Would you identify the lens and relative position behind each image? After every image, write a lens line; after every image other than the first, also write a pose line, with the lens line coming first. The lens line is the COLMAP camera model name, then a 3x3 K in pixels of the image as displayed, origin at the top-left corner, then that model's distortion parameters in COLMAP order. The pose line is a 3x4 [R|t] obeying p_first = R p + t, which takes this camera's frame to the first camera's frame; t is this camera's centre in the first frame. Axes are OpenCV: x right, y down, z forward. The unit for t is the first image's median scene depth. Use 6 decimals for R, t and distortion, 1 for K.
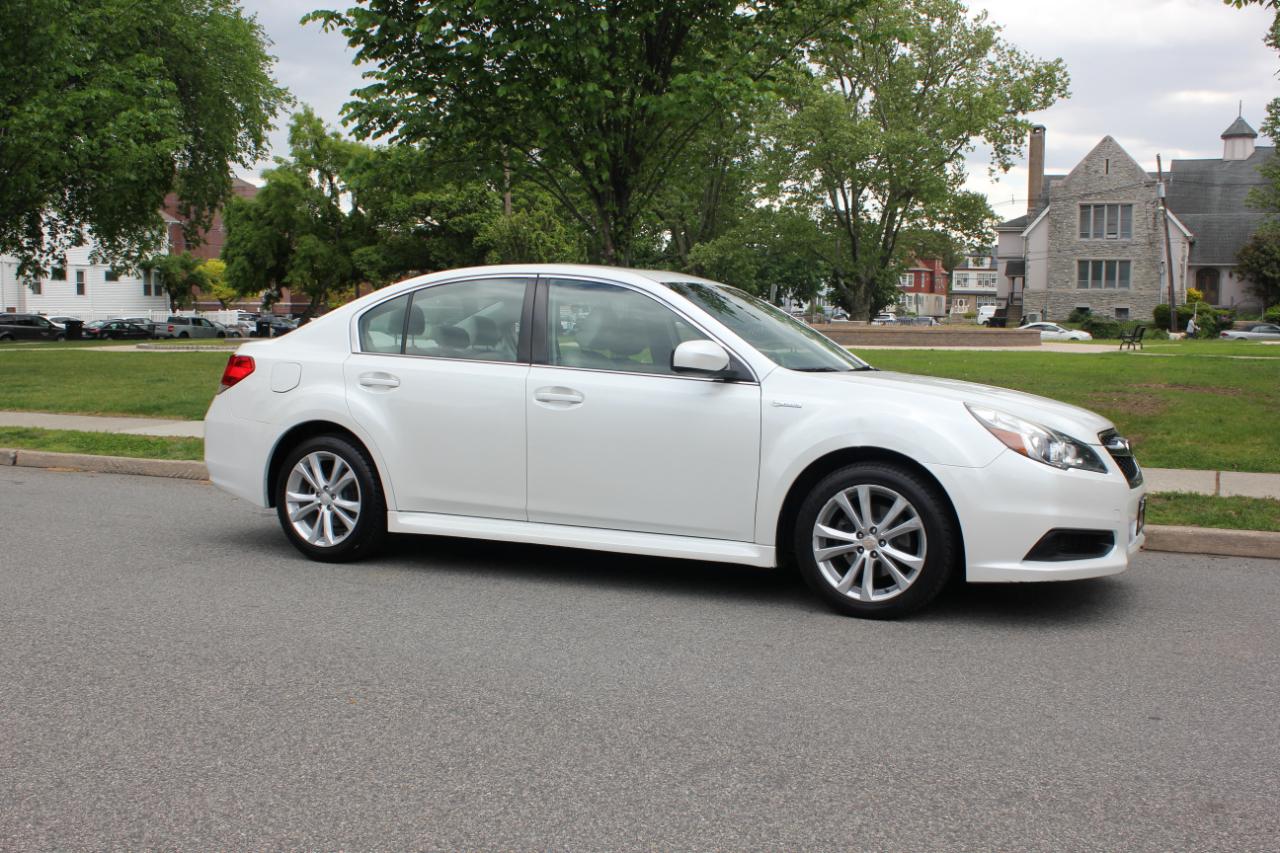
lens RADIAL K [[1307.0, 0, 641.5], [0, 1307.0, 430.5], [0, 0, 1]] dist [-0.138415, 0.158615]
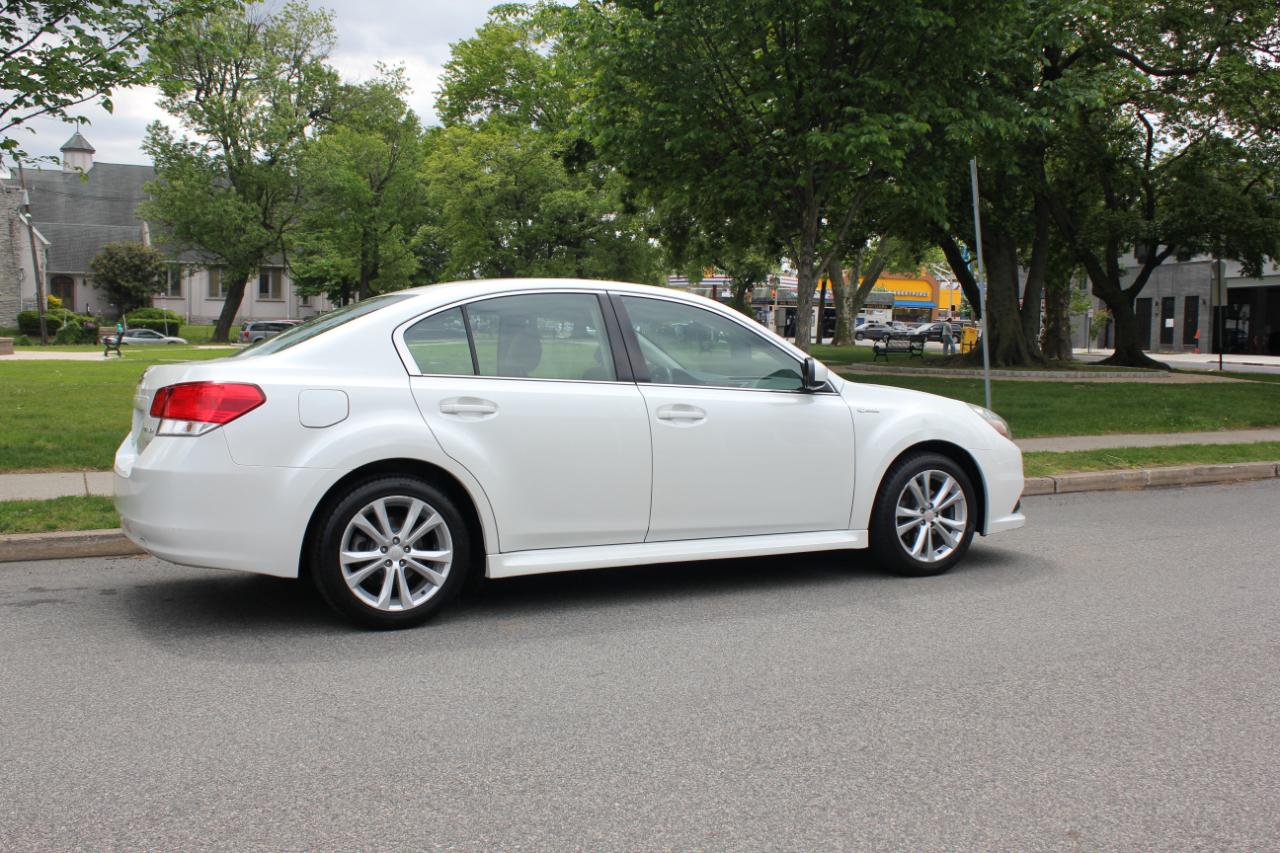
lens RADIAL K [[1256.9, 0, 640.3], [0, 1256.9, 427.8], [0, 0, 1]] dist [-0.145771, 0.160054]
pose [[0.610089, -0.056804, 0.790294, -0.164162], [0.059088, 0.997911, 0.026112, -0.008170], [-0.790127, 0.030767, 0.612171, 0.082452]]
